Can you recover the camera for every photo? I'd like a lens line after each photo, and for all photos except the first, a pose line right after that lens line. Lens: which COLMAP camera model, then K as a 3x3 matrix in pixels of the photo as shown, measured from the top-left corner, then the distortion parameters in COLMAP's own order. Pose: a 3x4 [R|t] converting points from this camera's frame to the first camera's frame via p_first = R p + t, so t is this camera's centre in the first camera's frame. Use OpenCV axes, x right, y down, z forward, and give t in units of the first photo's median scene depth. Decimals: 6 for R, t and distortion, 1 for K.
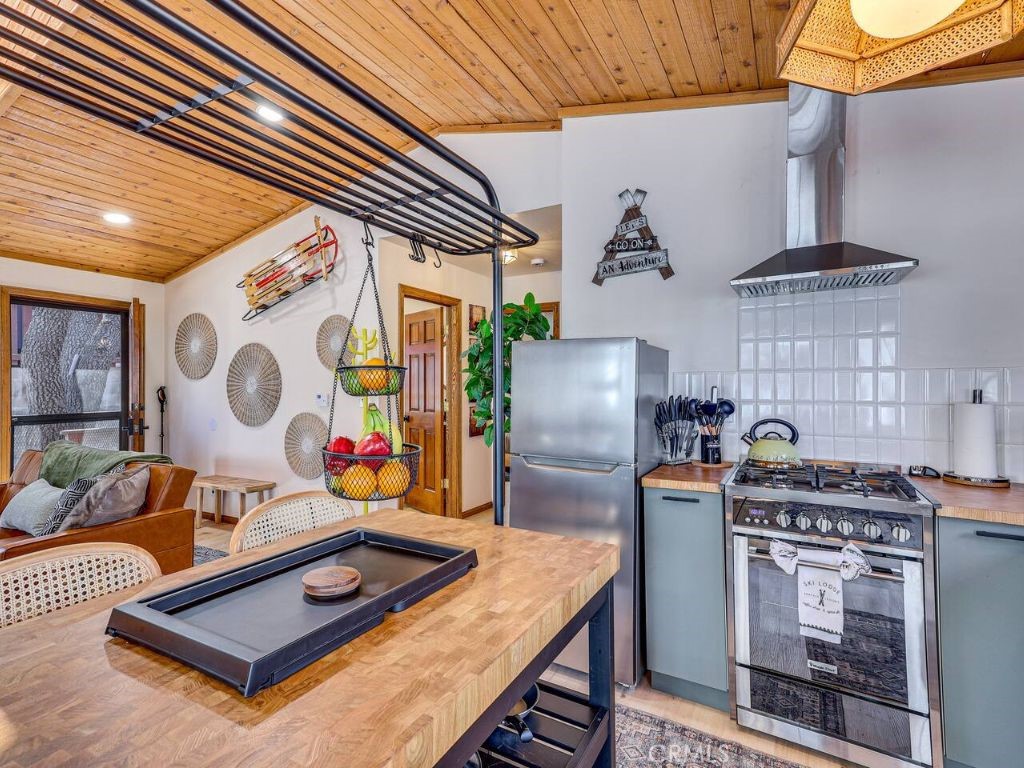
lens RADIAL K [[499.9, 0, 512.0], [0, 499.9, 384.0], [0, 0, 1]] dist [0.002717, 0.000136]
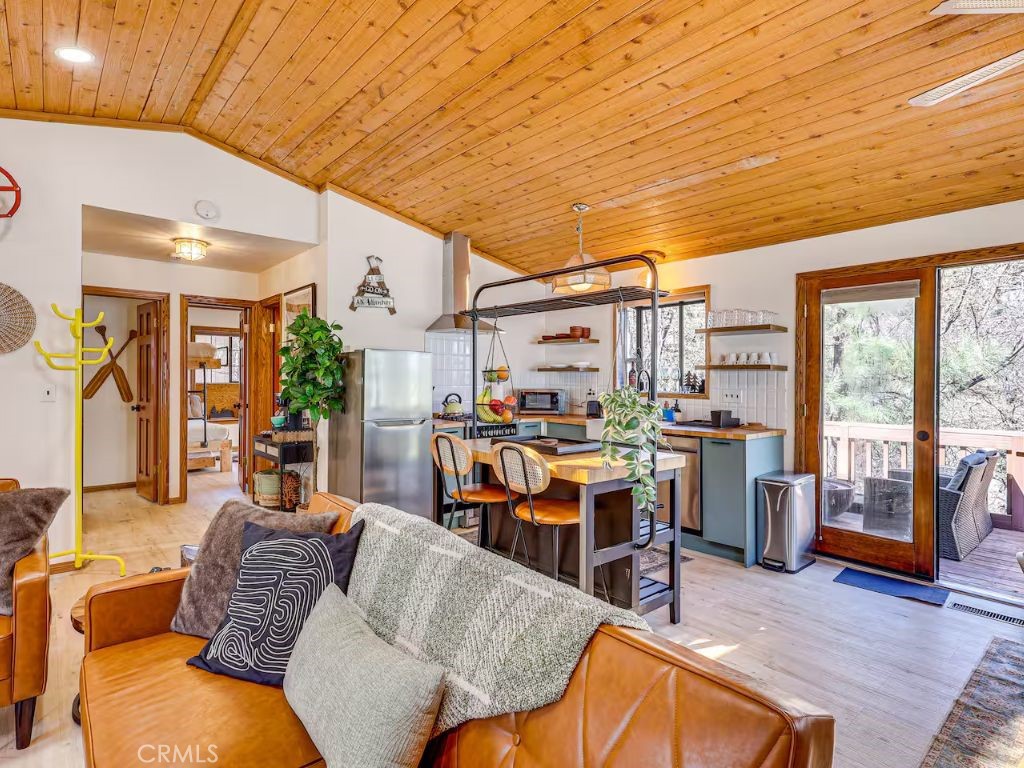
lens RADIAL K [[563.8, 0, 512.0], [0, 563.8, 384.0], [0, 0, 1]] dist [-0.000574, -0.000615]
pose [[0.347411, -0.002208, 0.937710, -1.336338], [-0.012254, 0.999901, 0.006895, 0.010107], [-0.937633, -0.013886, 0.347350, -0.067784]]
